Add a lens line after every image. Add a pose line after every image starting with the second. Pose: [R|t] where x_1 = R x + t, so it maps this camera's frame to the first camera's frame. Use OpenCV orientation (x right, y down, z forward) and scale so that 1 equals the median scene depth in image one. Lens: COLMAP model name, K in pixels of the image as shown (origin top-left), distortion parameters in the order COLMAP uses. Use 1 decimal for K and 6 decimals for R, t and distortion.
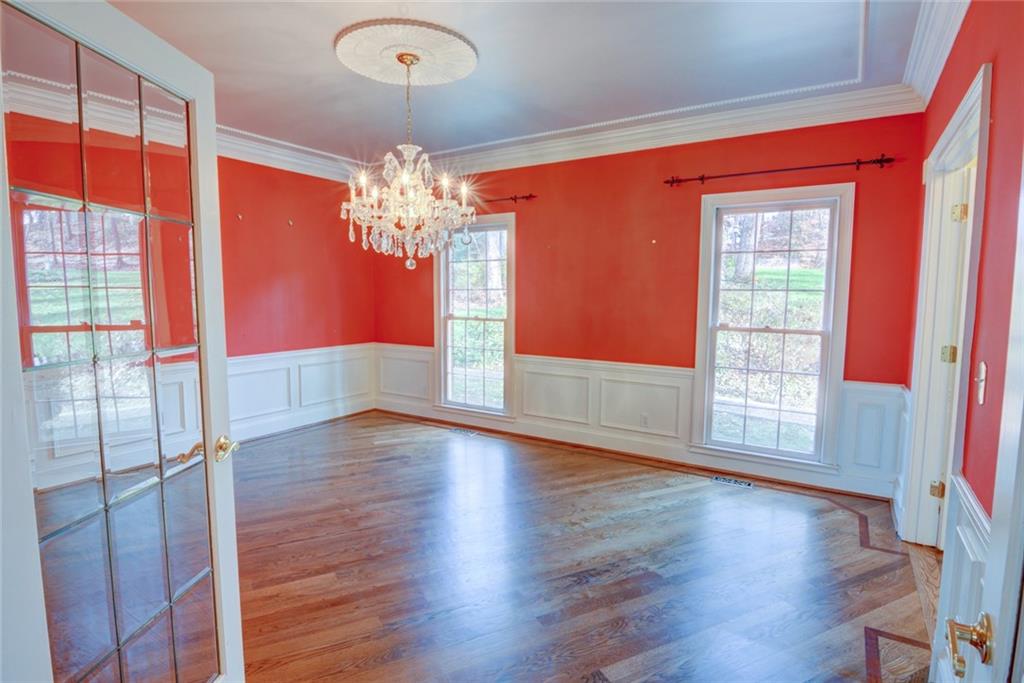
lens RADIAL K [[518.8, 0, 512.0], [0, 518.8, 341.5], [0, 0, 1]] dist [-0.011959, -0.000710]
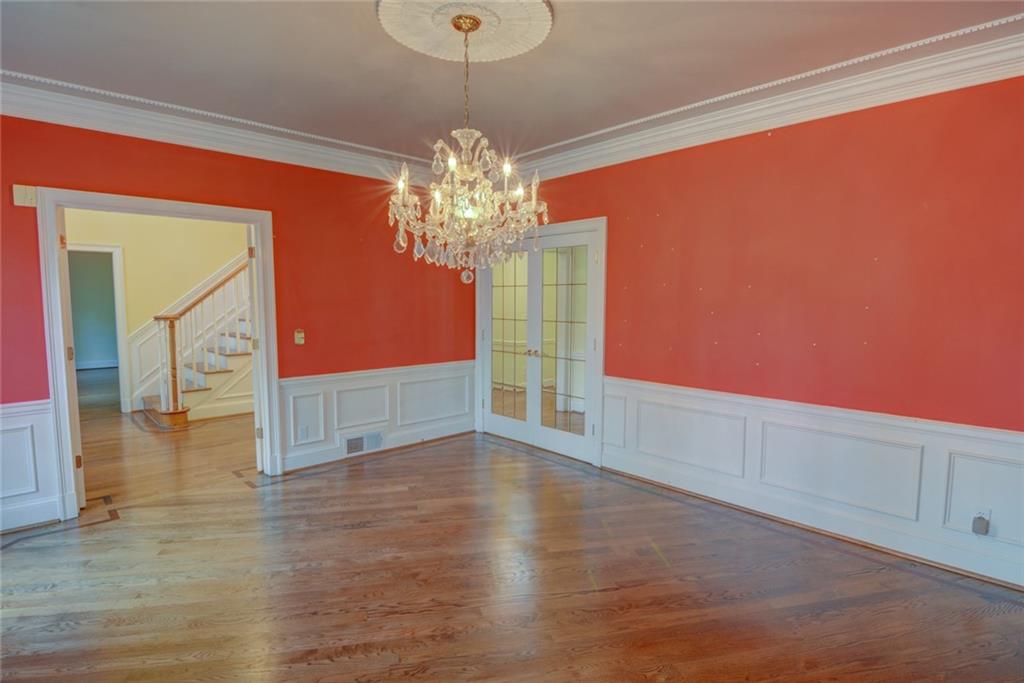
lens RADIAL K [[518.8, 0, 512.0], [0, 518.8, 341.5], [0, 0, 1]] dist [-0.011959, -0.000710]
pose [[-0.964825, -0.026868, 0.261515, -0.492099], [0.020614, 0.983969, 0.177143, -0.193744], [-0.262083, 0.176303, -0.948804, 1.814234]]
